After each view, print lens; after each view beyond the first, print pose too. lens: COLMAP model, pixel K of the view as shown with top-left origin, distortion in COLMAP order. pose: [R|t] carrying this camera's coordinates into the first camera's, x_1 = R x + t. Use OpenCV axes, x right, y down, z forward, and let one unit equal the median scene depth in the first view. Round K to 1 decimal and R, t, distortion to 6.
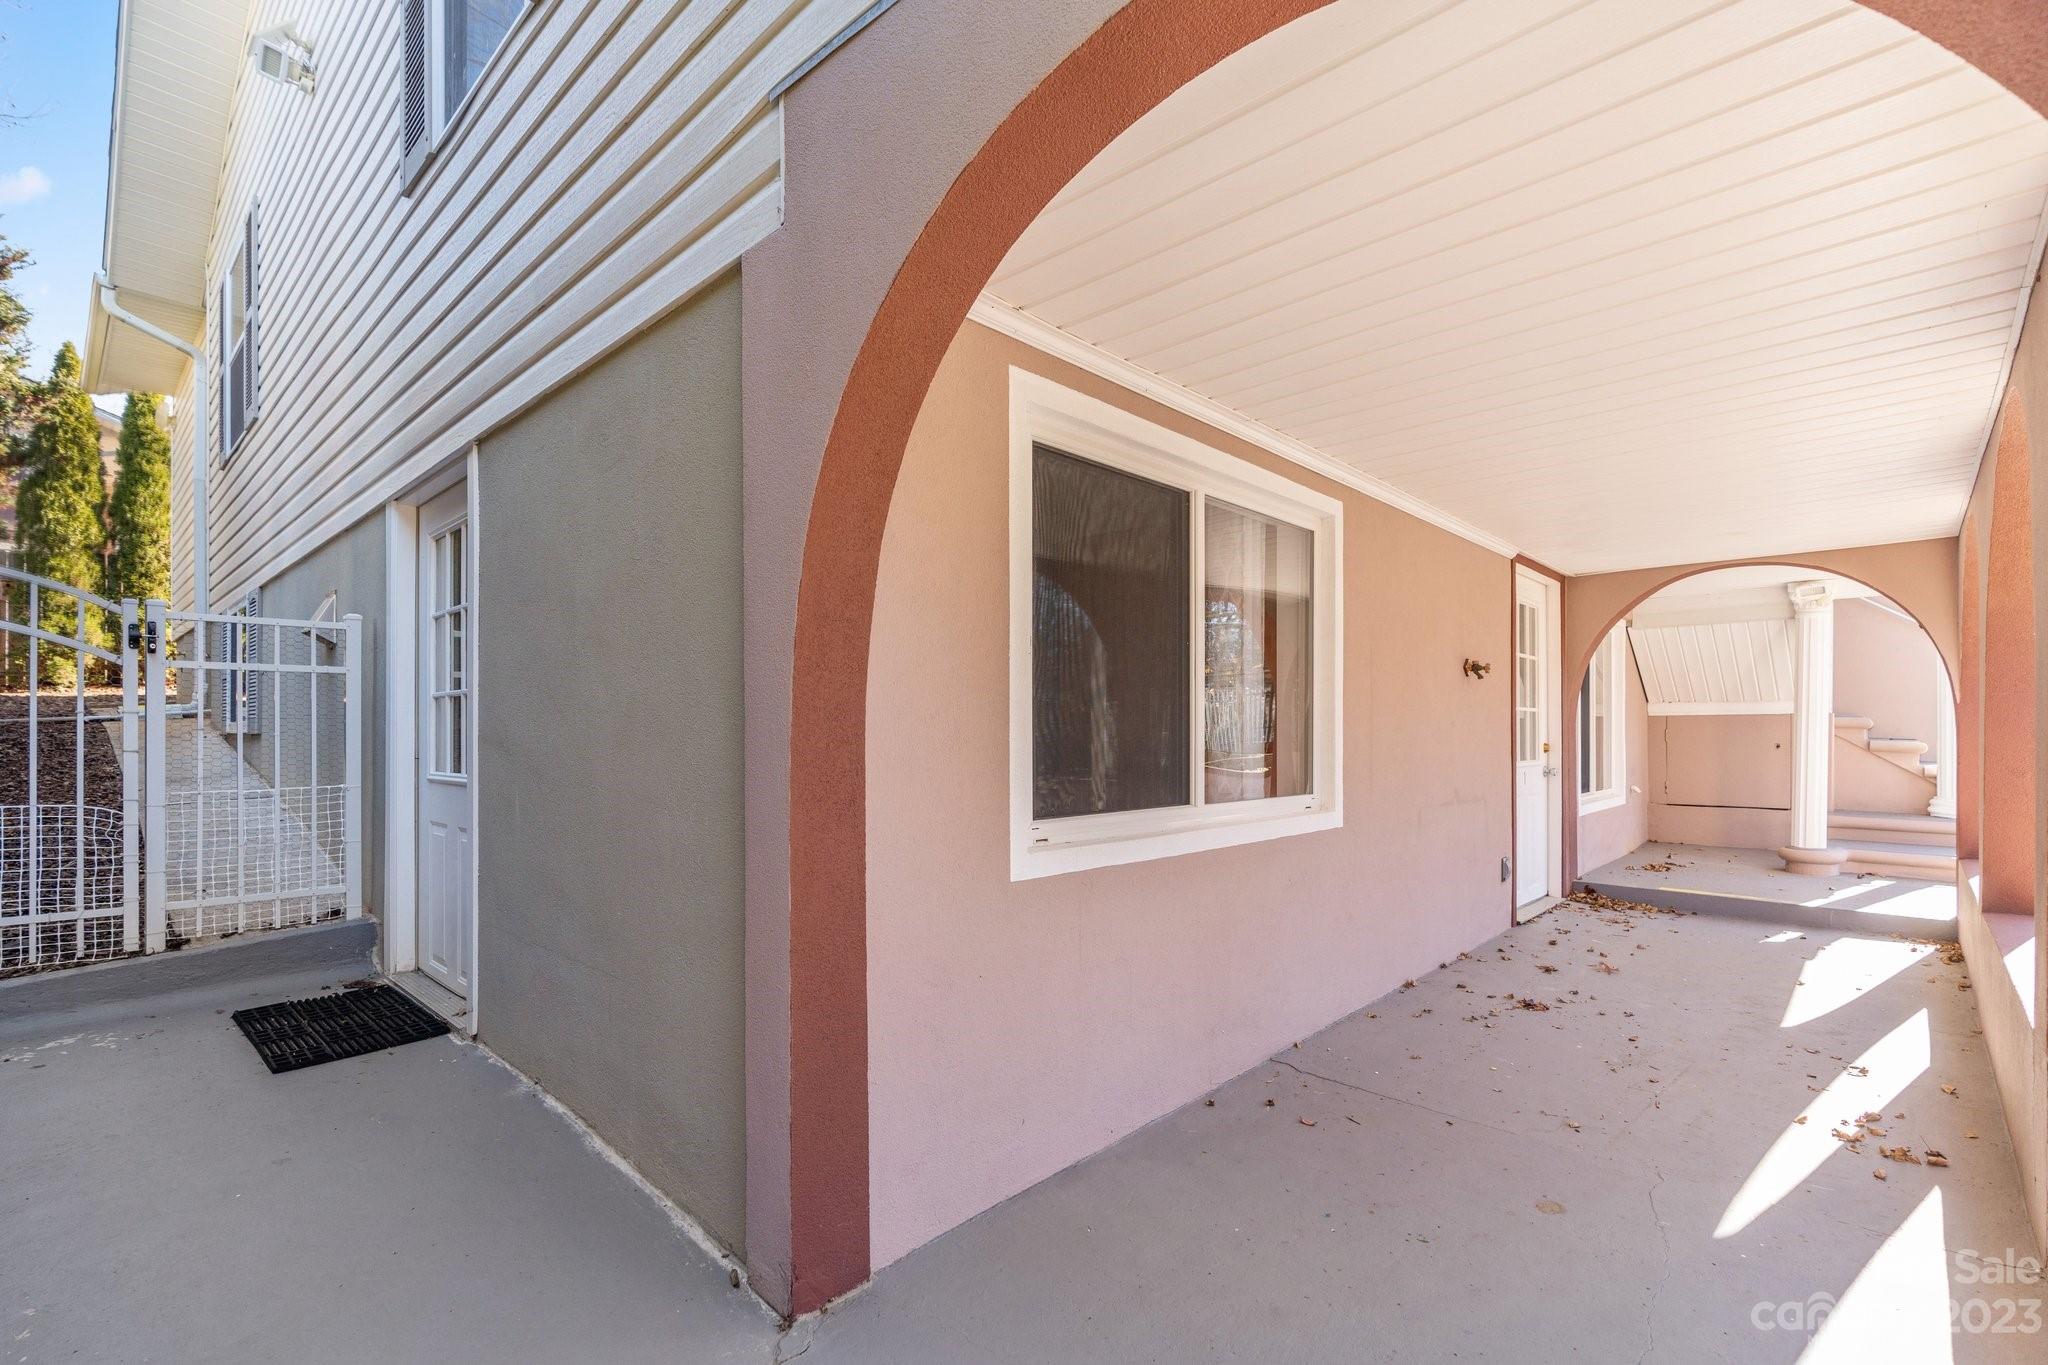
lens RADIAL K [[920.6, 0, 1025.6], [0, 920.6, 745.9], [0, 0, 1]] dist [-0.008288, 0.002486]
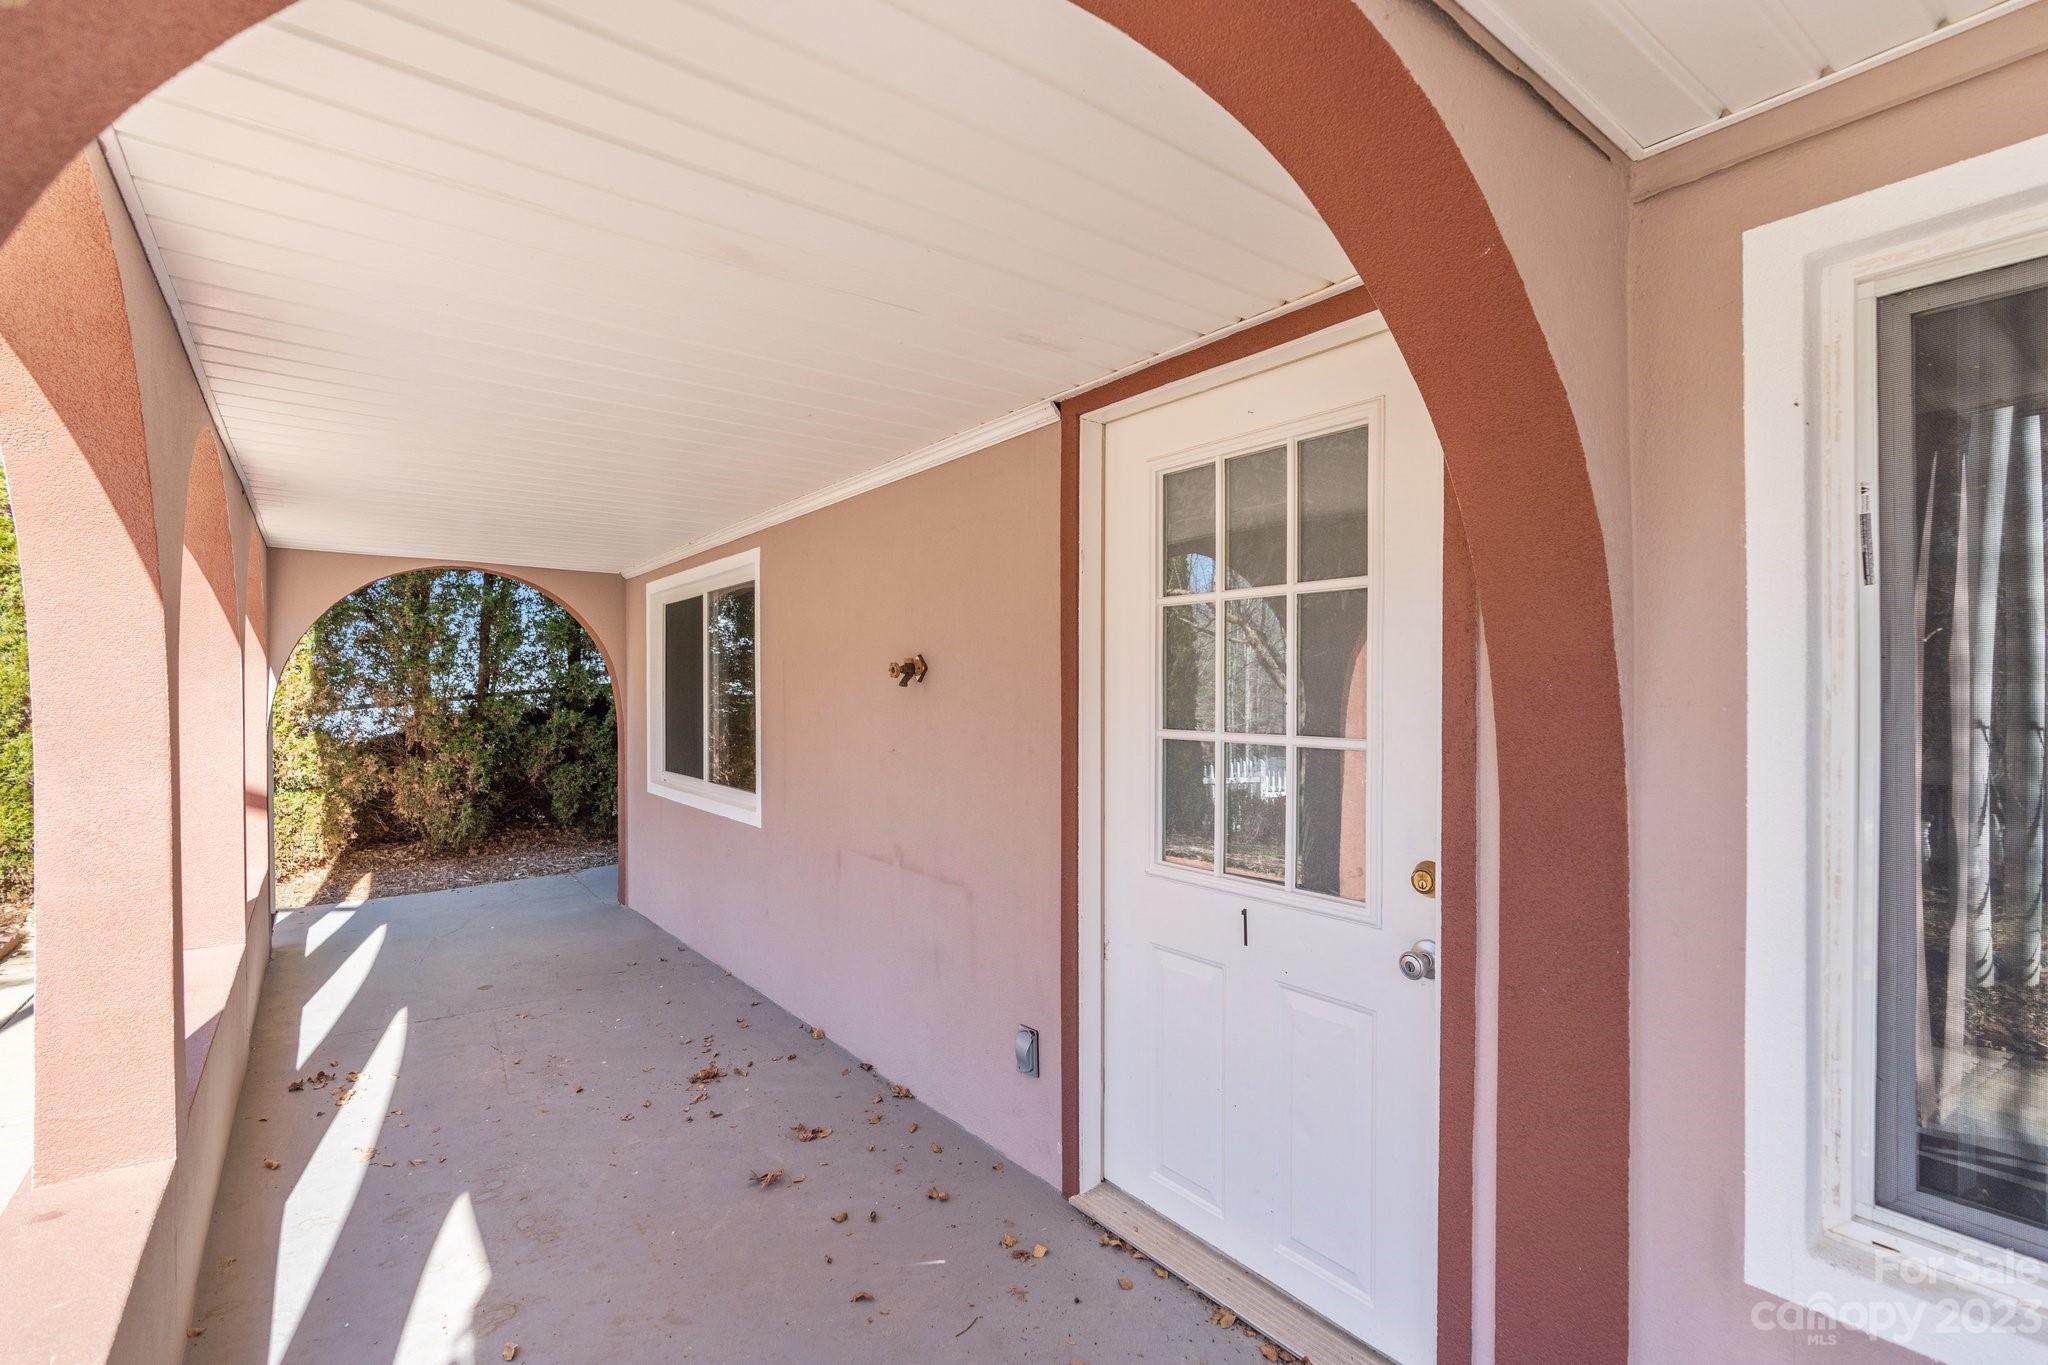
lens RADIAL K [[920.6, 0, 1024.6], [0, 920.6, 682.5], [0, 0, 1]] dist [-0.008288, 0.002486]
pose [[-0.159493, 0.001262, -0.987198, 1.361318], [-0.001780, 0.999997, 0.001565, -0.092276], [0.987197, 0.002007, -0.159490, 1.433639]]
